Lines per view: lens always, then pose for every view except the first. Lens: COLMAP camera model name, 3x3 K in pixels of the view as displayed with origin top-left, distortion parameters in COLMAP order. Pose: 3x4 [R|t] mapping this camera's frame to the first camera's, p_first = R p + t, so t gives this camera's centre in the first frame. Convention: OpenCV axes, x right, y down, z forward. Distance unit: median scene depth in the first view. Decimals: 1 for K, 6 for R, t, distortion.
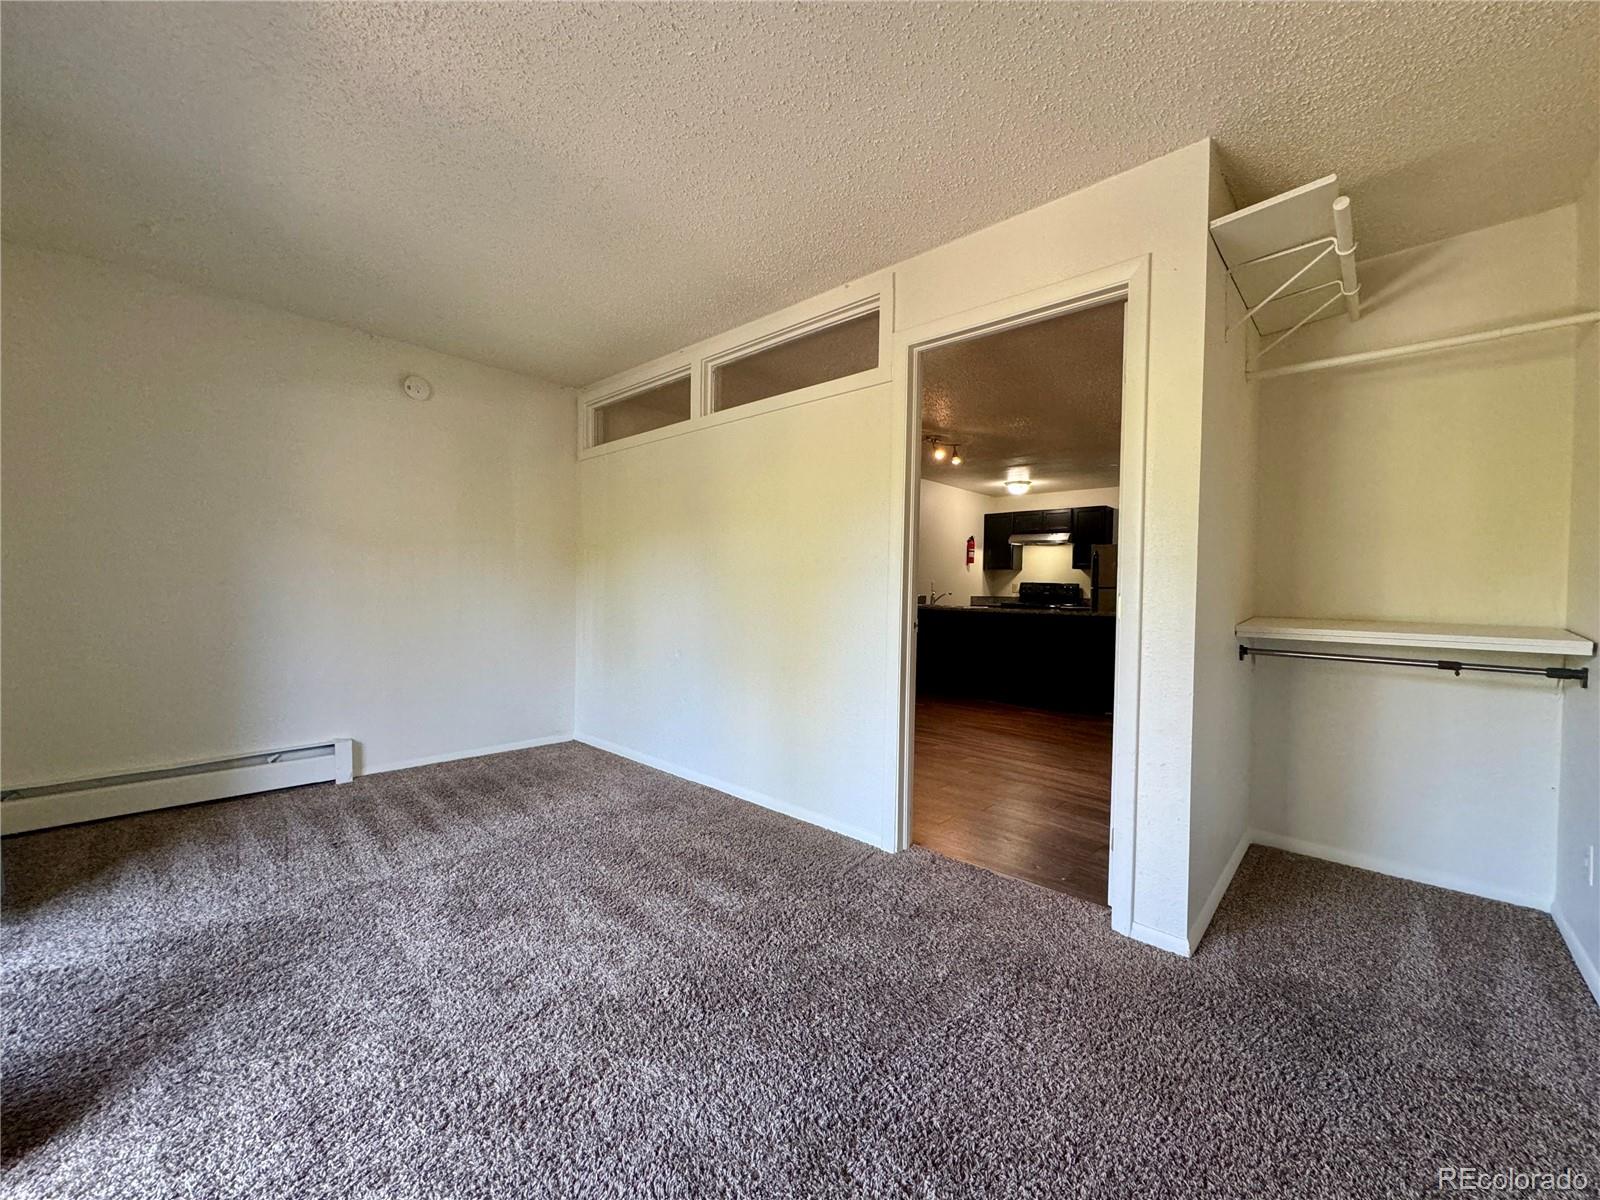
lens RADIAL K [[635.2, 0, 800.0], [0, 635.2, 600.0], [0, 0, 1]] dist [-0.001651, 0.000135]
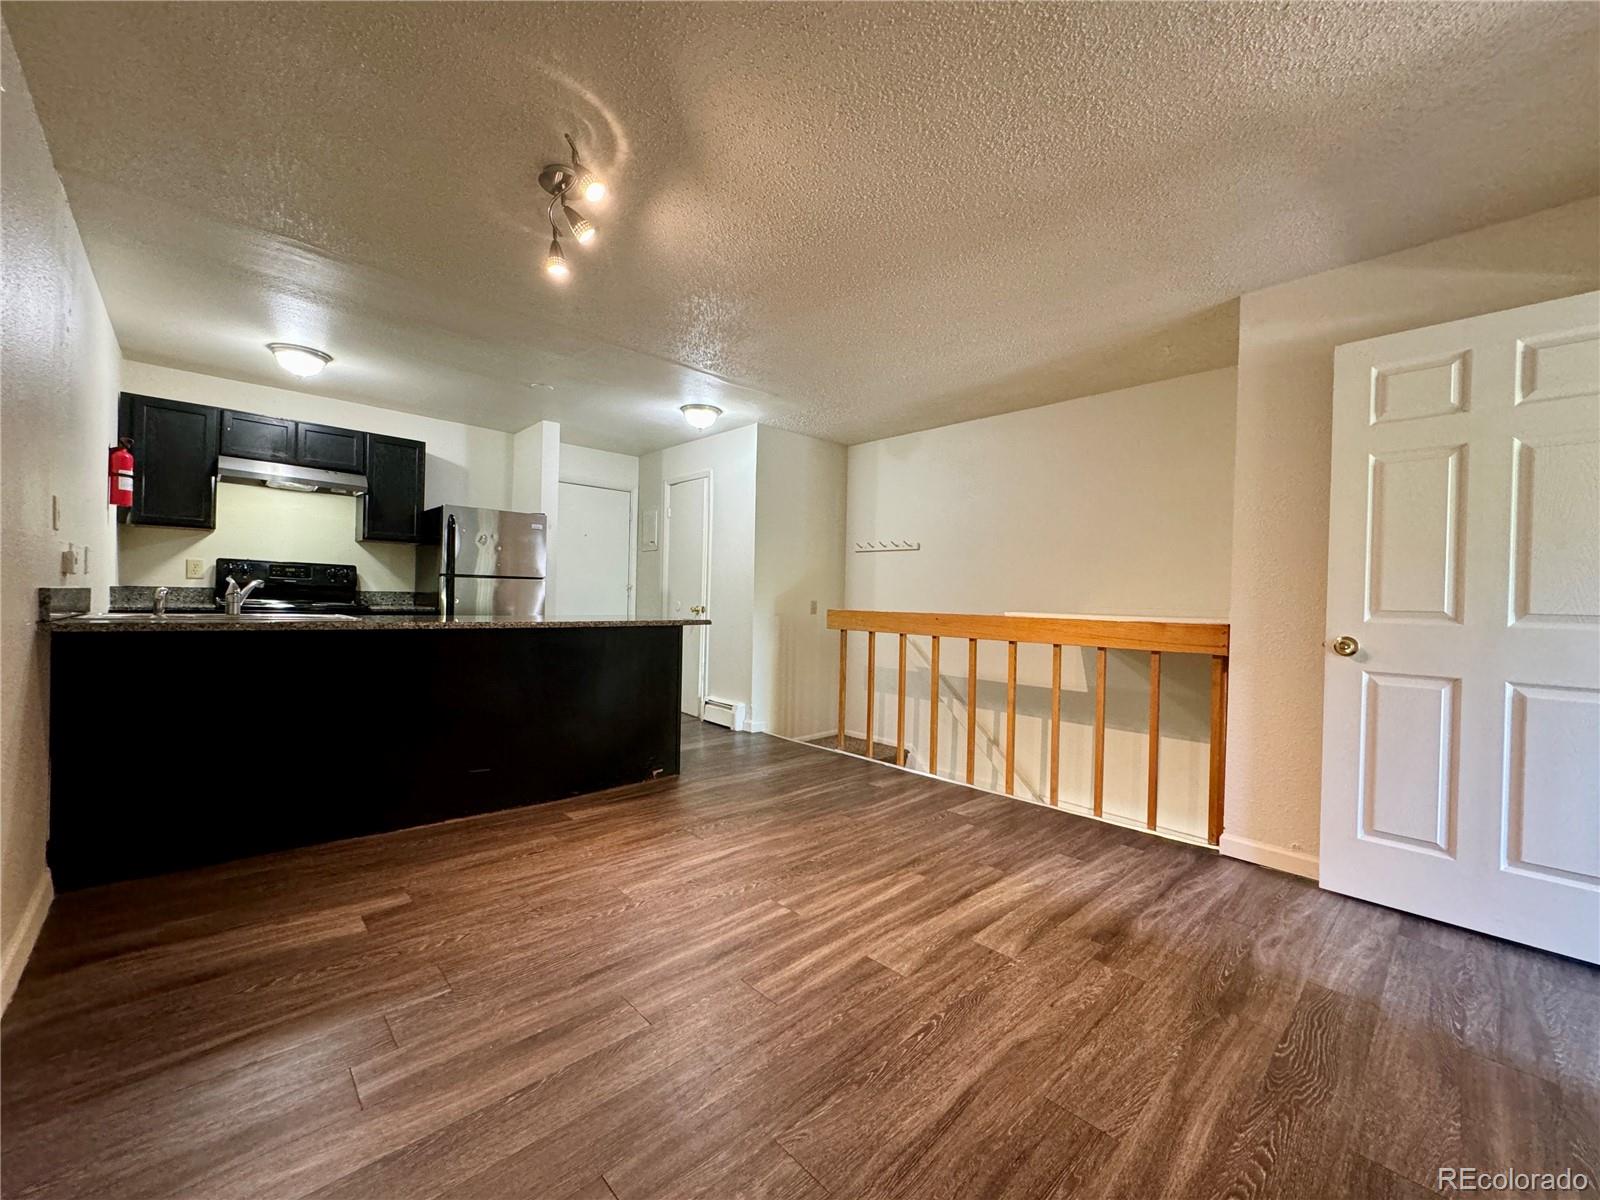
lens RADIAL K [[635.2, 0, 800.0], [0, 635.2, 600.0], [0, 0, 1]] dist [-0.001651, 0.000135]
pose [[0.064945, -0.018062, 0.997725, -0.108051], [-0.008916, 0.999786, 0.018680, -0.008959], [-0.997849, -0.010108, 0.064770, 0.554480]]
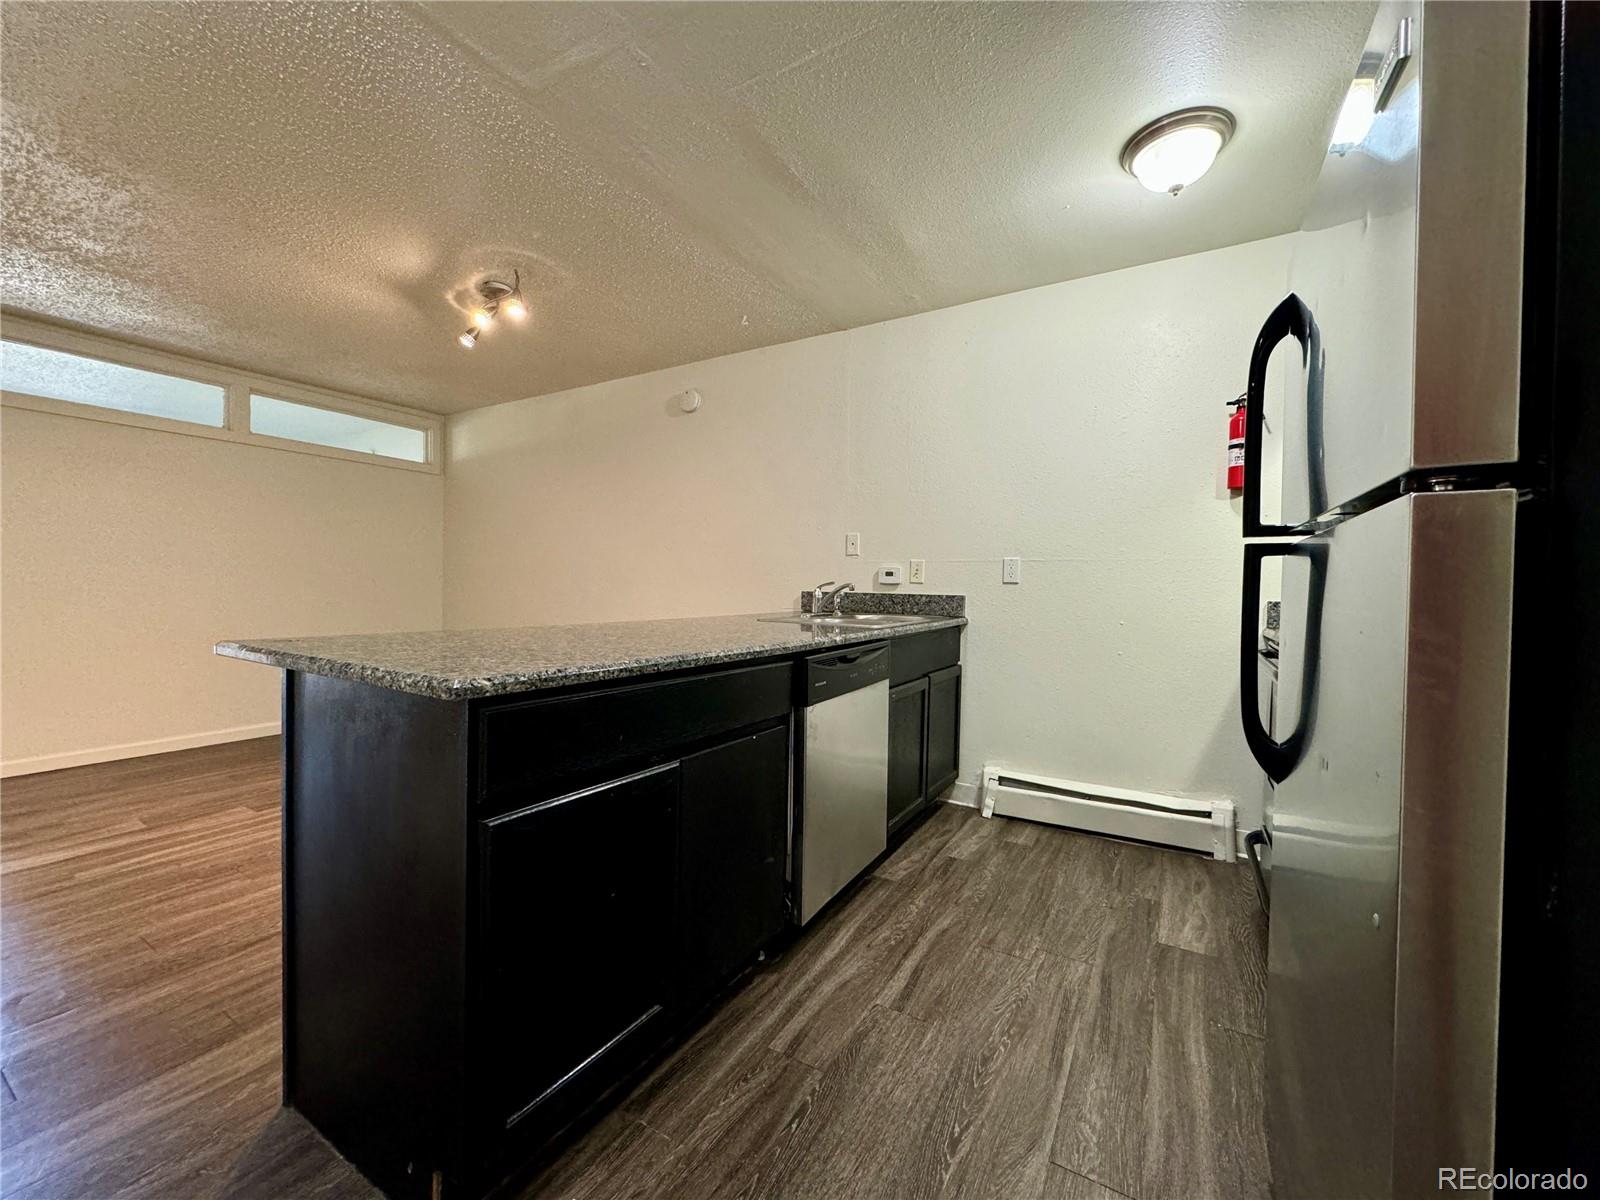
lens RADIAL K [[620.7, 0, 800.0], [0, 620.7, 600.0], [0, 0, 1]] dist [-0.000681, 0.000002]
pose [[0.222686, 0.008523, -0.974853, 0.521486], [-0.024932, 0.999685, 0.003045, -0.002069], [0.974571, 0.023627, 0.222829, 0.757927]]
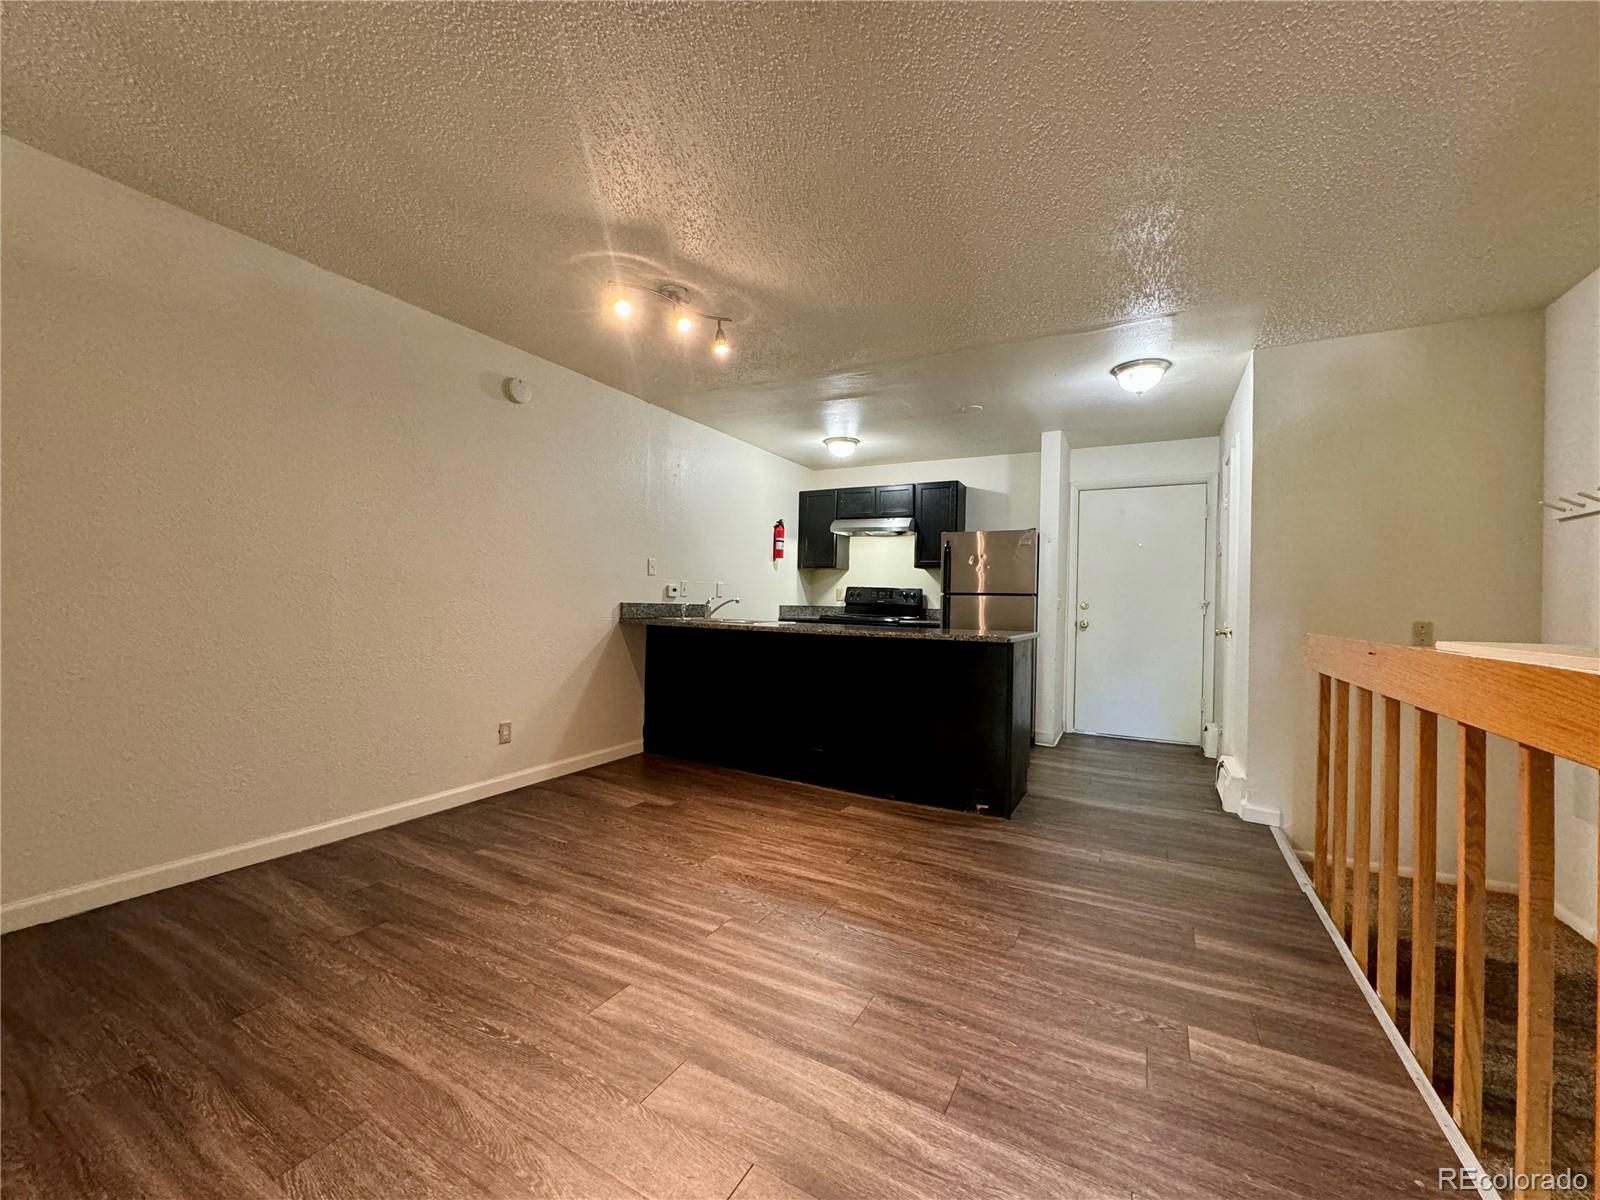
lens RADIAL K [[635.2, 0, 800.0], [0, 635.2, 600.0], [0, 0, 1]] dist [-0.001651, 0.000135]
pose [[0.969460, 0.005856, 0.245179, 0.122537], [-0.002242, 0.999885, -0.015016, -0.001573], [-0.245239, 0.014007, 0.969362, 0.322875]]
